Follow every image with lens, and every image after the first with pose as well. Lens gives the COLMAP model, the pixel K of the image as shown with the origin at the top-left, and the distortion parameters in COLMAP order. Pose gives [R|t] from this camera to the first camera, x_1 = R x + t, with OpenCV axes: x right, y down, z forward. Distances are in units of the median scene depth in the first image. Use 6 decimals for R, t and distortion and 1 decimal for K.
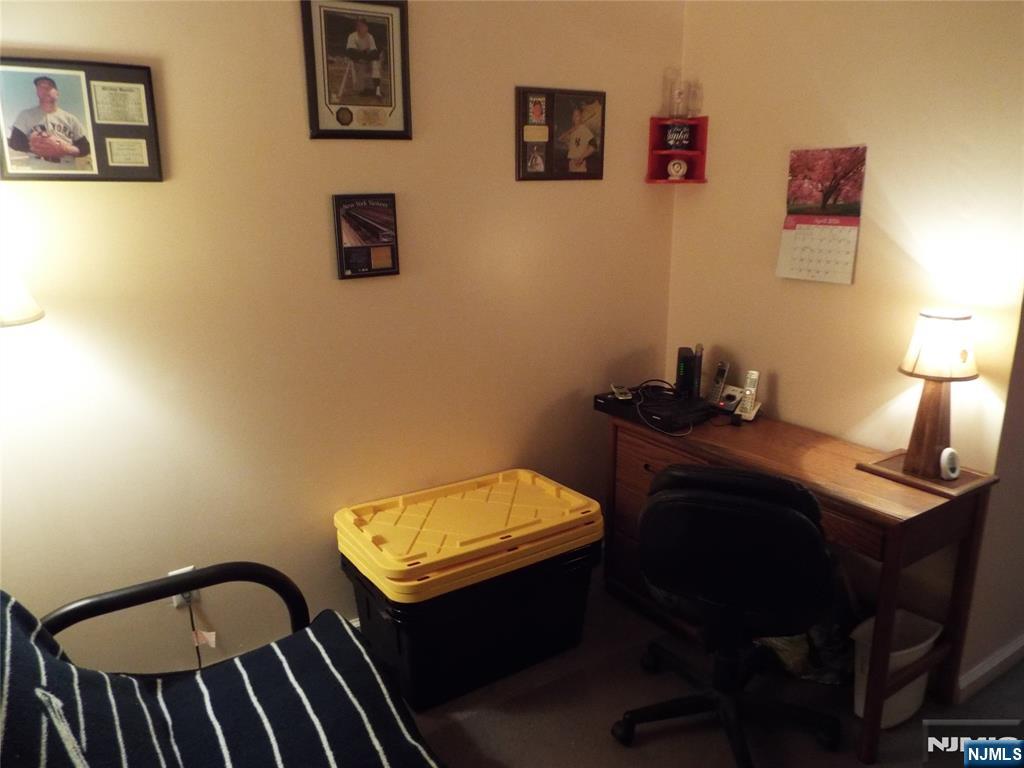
lens RADIAL K [[740.4, 0, 510.0], [0, 740.4, 378.1], [0, 0, 1]] dist [0.004840, 0.004973]
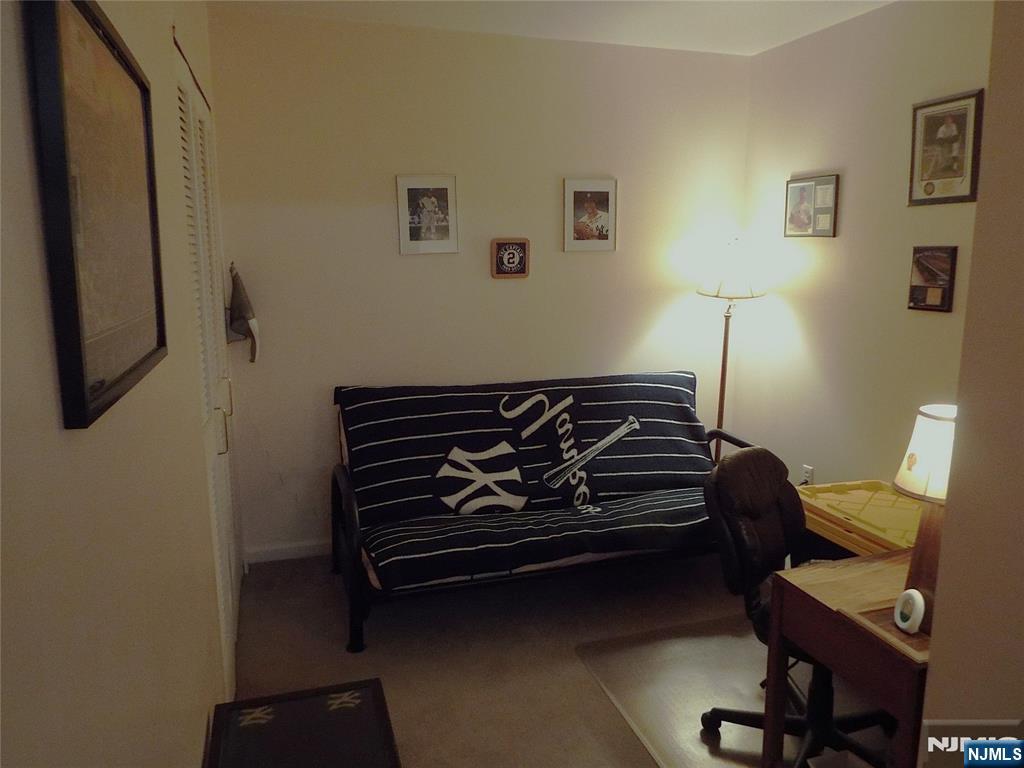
lens RADIAL K [[769.6, 0, 512.7], [0, 769.6, 382.8], [0, 0, 1]] dist [0.001249, -0.003987]
pose [[-0.254845, 0.180867, -0.949916, 1.341260], [-0.237116, 0.940672, 0.242720, -0.182890], [0.937459, 0.287096, -0.196839, 0.669962]]
